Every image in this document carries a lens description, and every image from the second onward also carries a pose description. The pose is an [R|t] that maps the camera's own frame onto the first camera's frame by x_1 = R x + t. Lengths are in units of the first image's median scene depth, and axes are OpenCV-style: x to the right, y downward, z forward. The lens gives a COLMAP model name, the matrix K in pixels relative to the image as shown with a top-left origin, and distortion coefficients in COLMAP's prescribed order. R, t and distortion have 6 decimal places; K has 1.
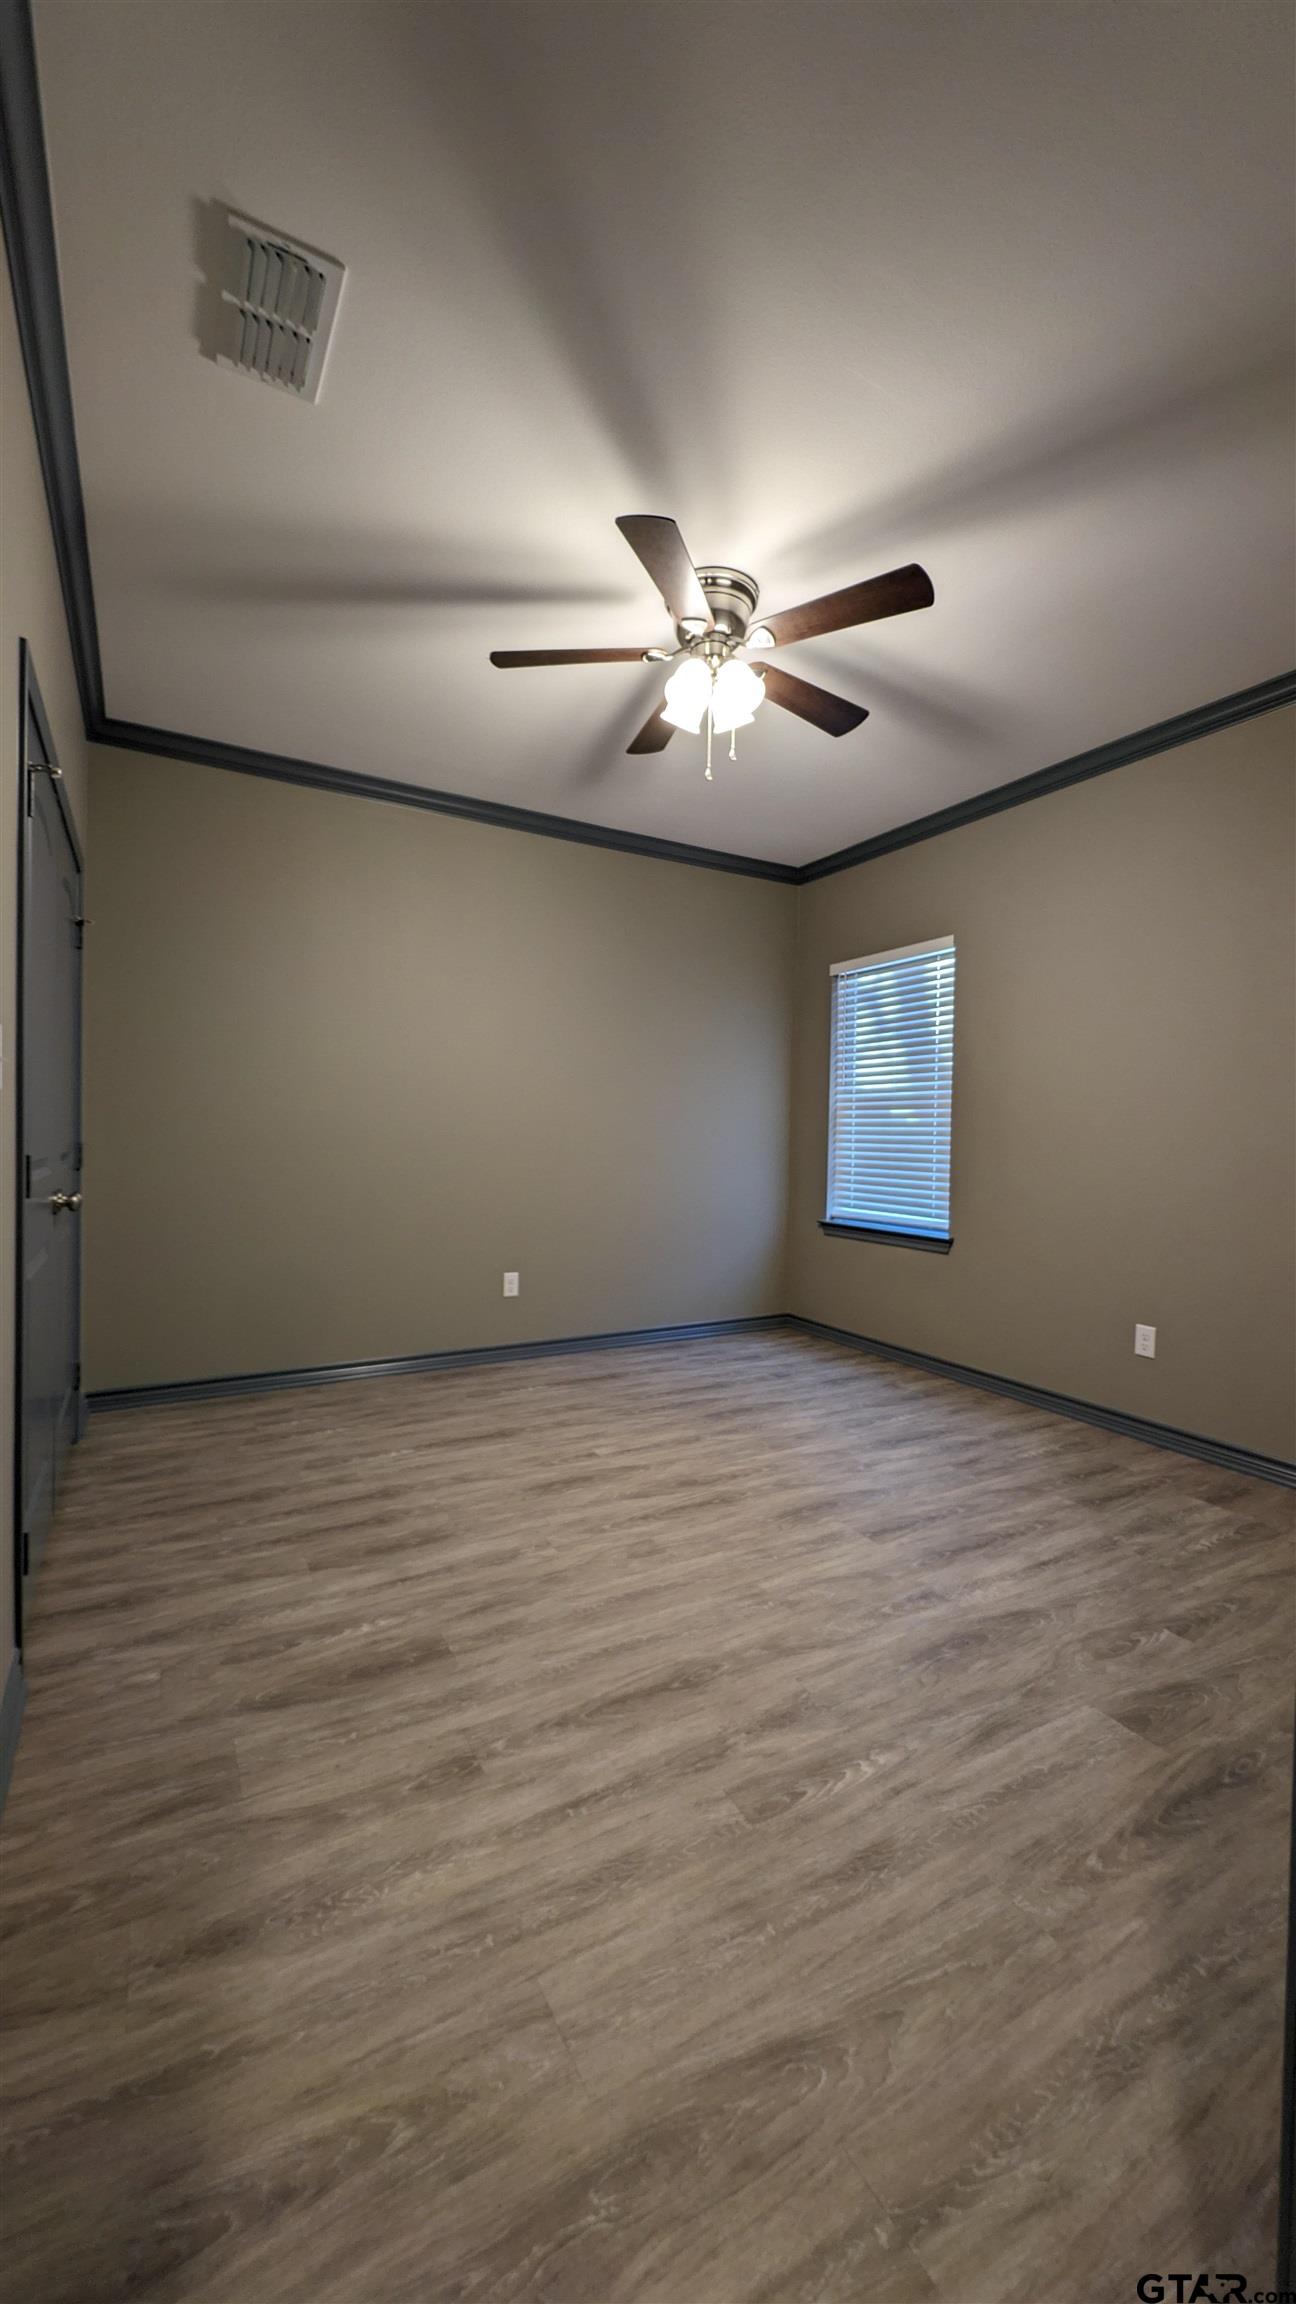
lens RADIAL K [[873.9, 0, 654.4], [0, 873.9, 1142.4], [0, 0, 1]] dist [0.007043, 0.000810]
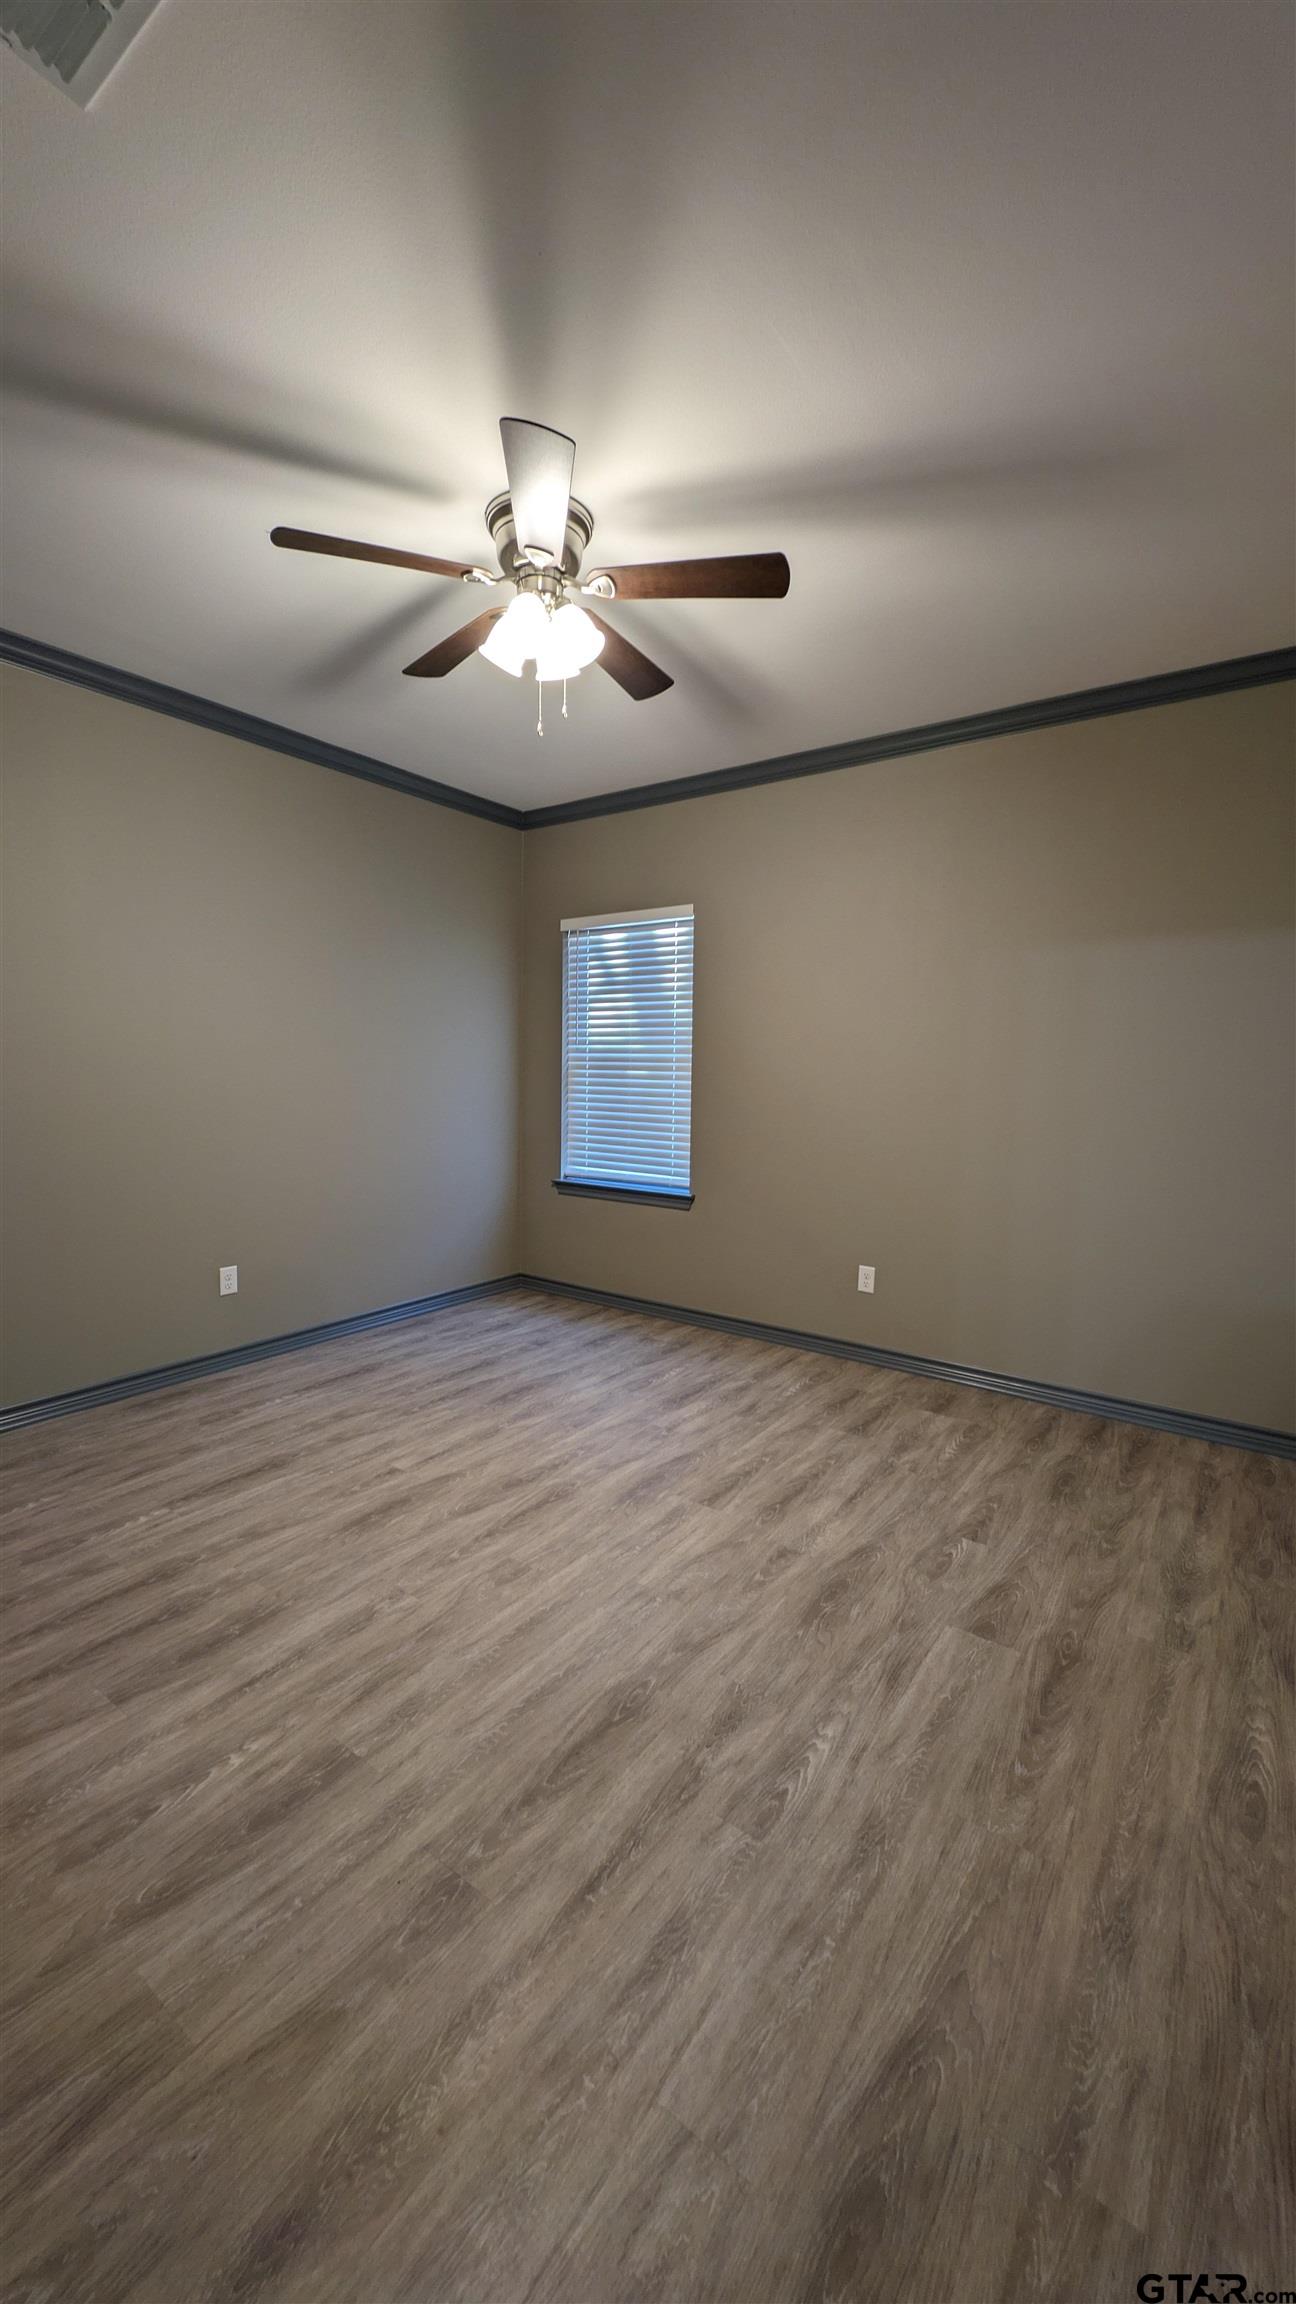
lens RADIAL K [[873.9, 0, 657.9], [0, 873.9, 1148.7], [0, 0, 1]] dist [0.007043, 0.000810]
pose [[0.911224, -0.044061, 0.409547, -0.249124], [0.006119, 0.995601, 0.093497, -0.087457], [-0.411865, -0.082691, 0.907485, 0.112228]]
